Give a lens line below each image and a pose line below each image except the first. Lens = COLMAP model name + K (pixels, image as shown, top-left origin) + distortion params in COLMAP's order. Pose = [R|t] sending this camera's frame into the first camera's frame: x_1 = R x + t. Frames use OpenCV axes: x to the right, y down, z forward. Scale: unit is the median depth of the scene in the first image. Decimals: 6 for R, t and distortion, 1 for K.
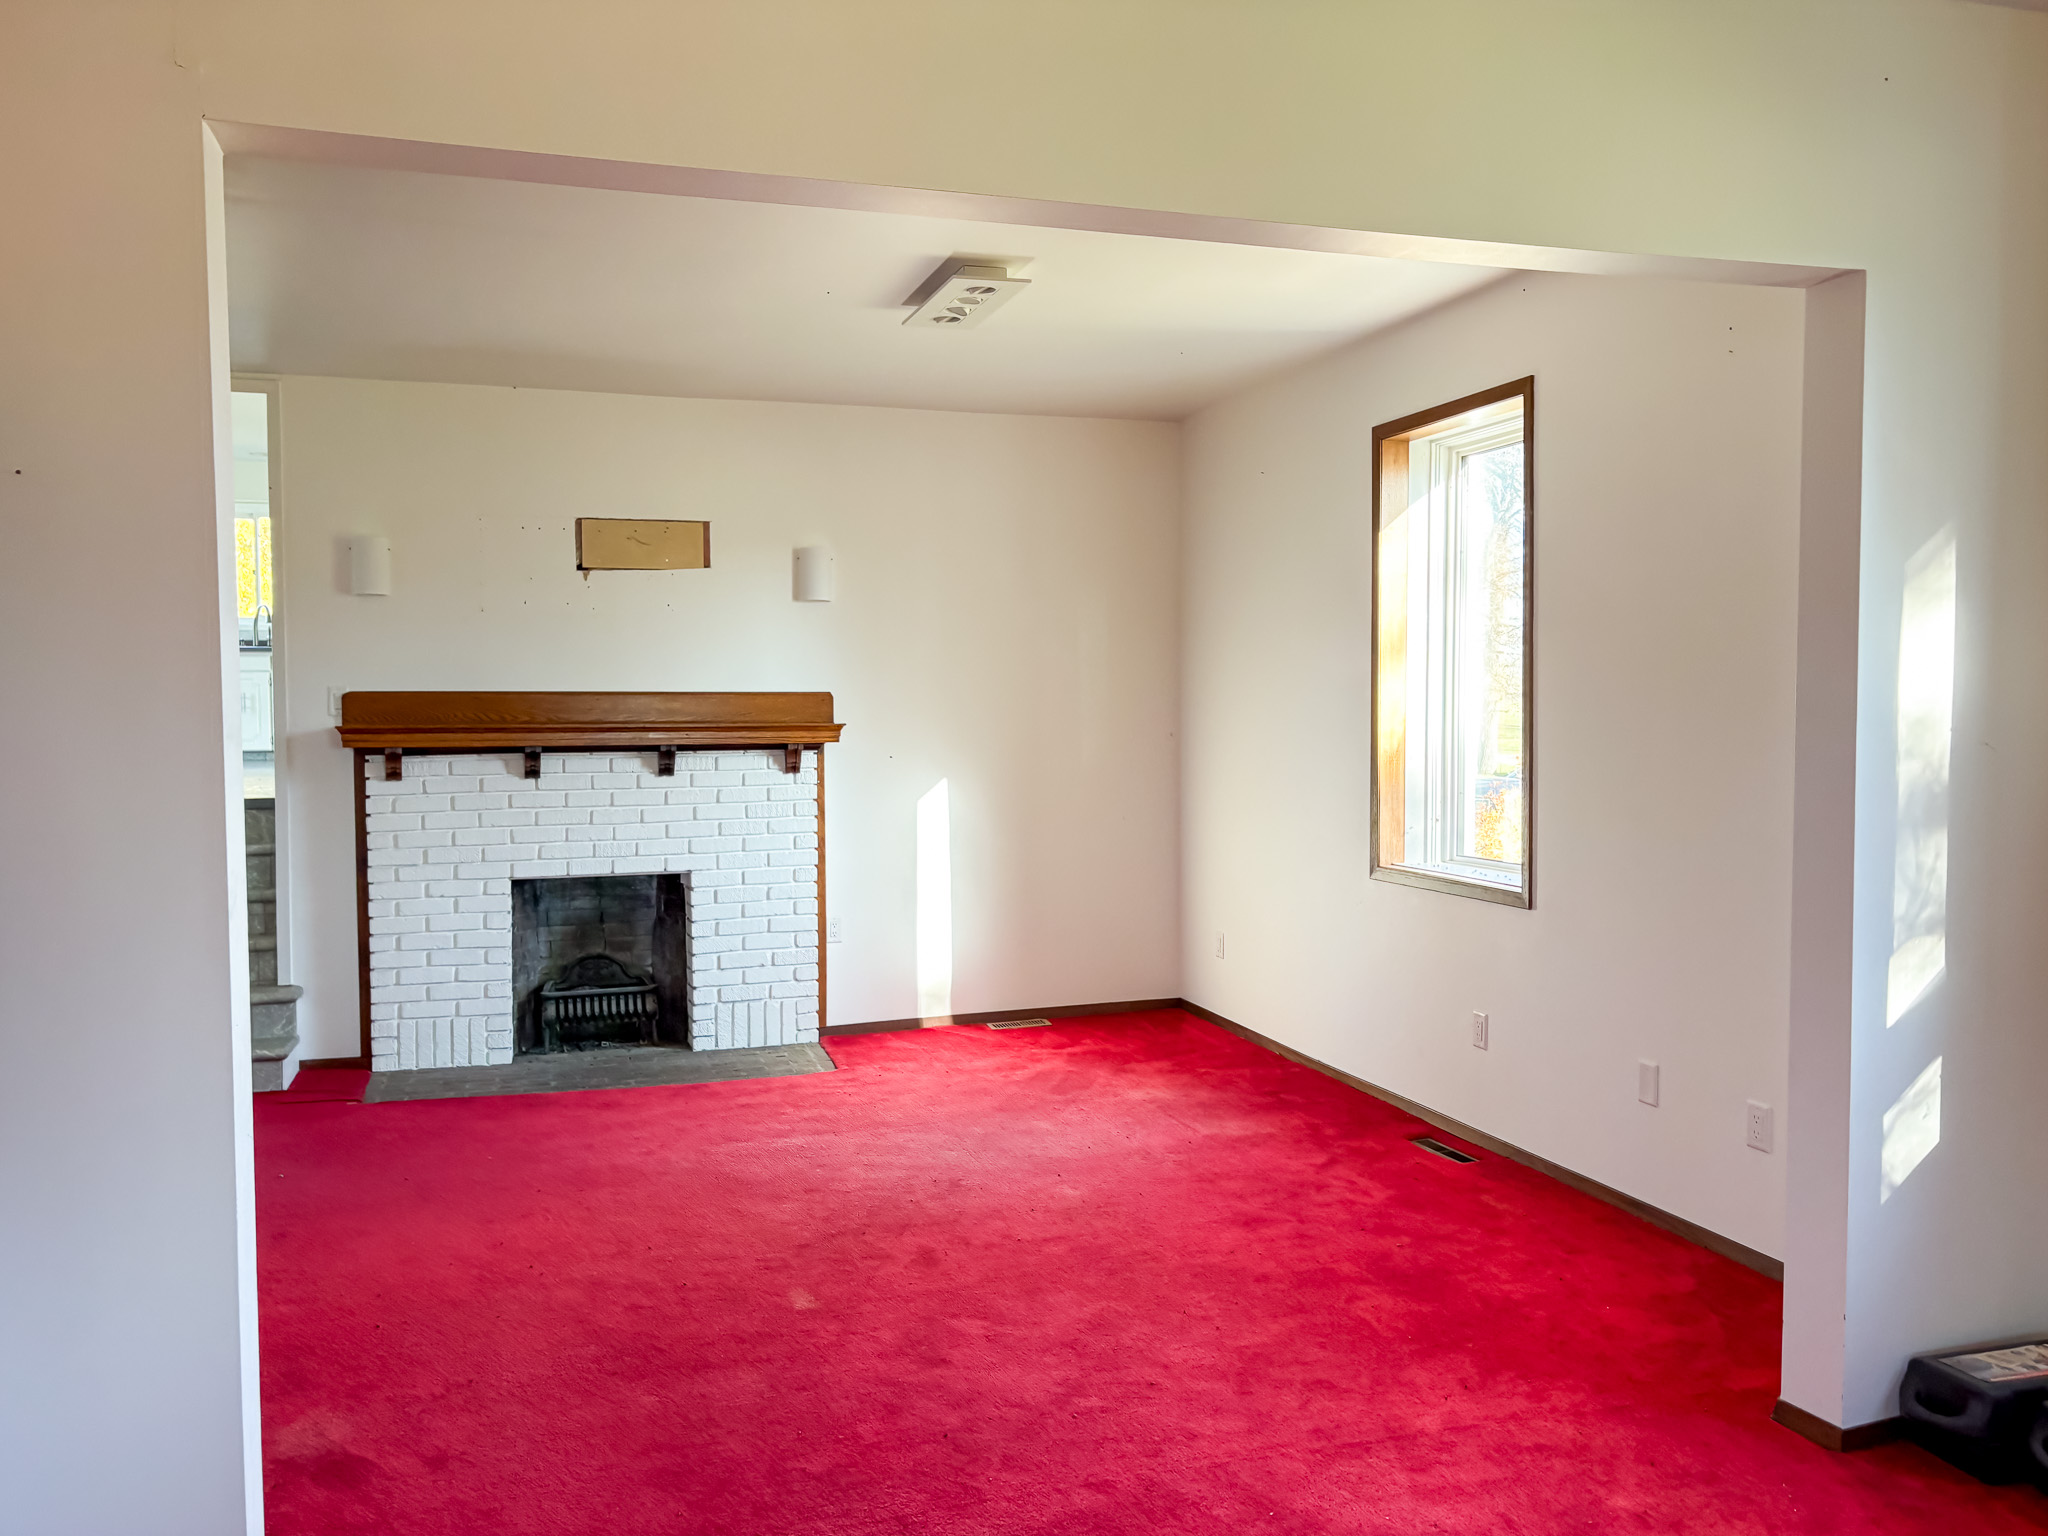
lens RADIAL K [[1606.2, 0, 1020.3], [0, 1606.2, 755.7], [0, 0, 1]] dist [-0.000627, 0.032161]
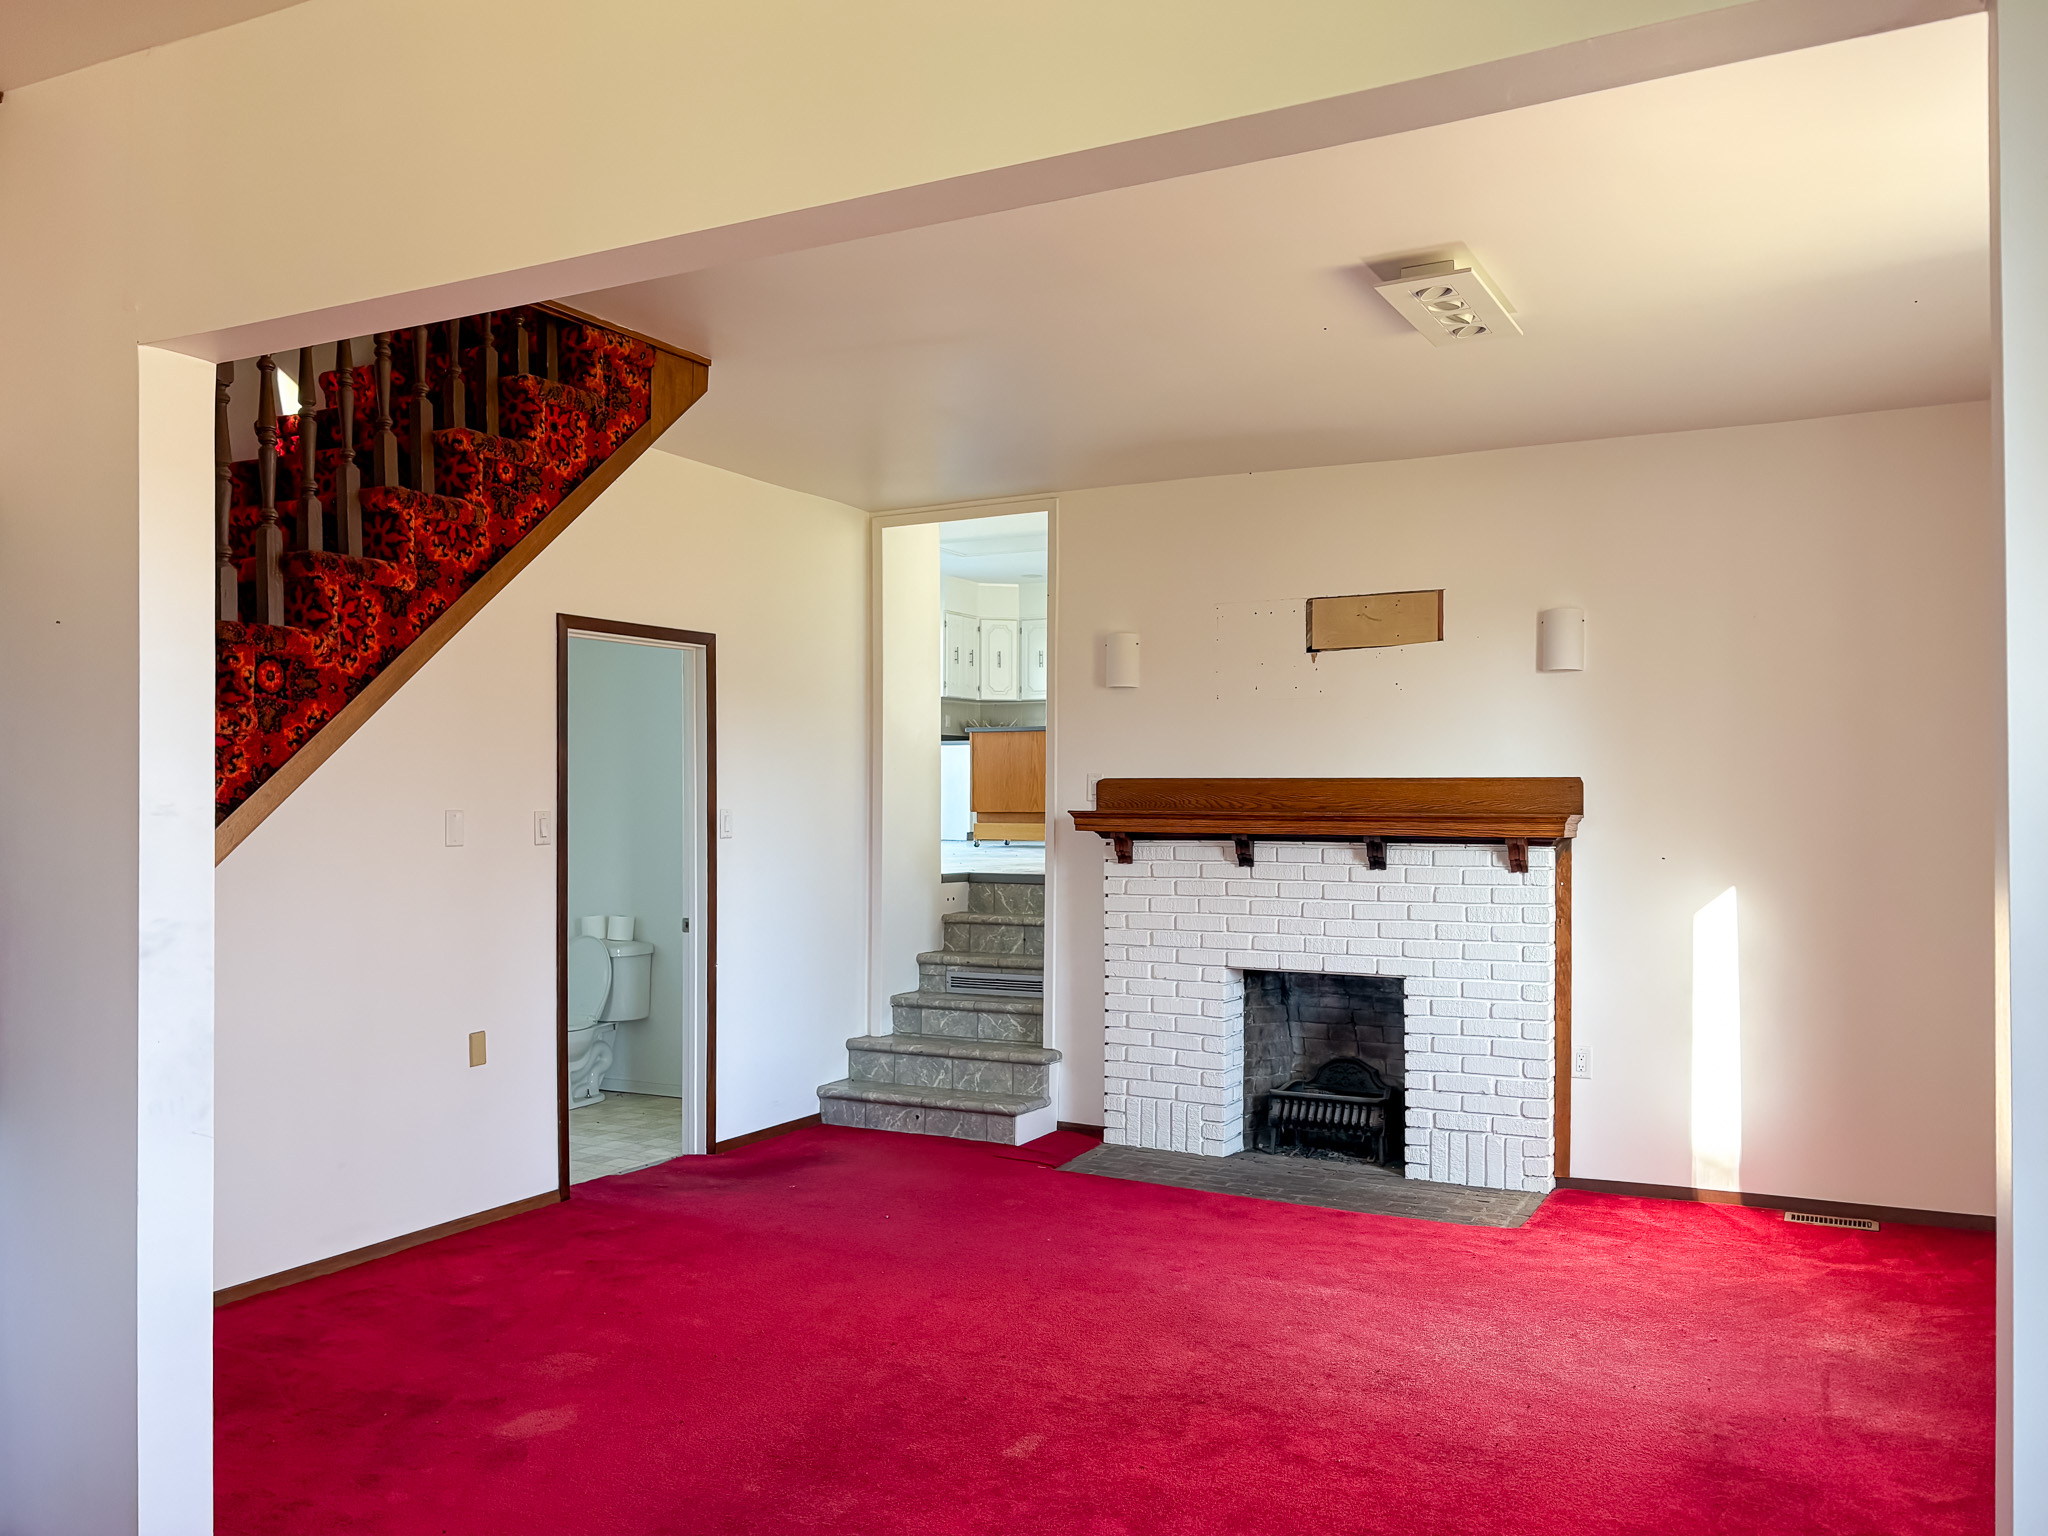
lens RADIAL K [[1650.7, 0, 1022.4], [0, 1650.7, 761.5], [0, 0, 1]] dist [0.089313, -0.144719]
pose [[0.700754, -0.008770, -0.713349, 0.312442], [-0.027308, 0.998862, -0.039105, -0.006602], [0.712880, 0.046883, 0.699717, 0.186527]]
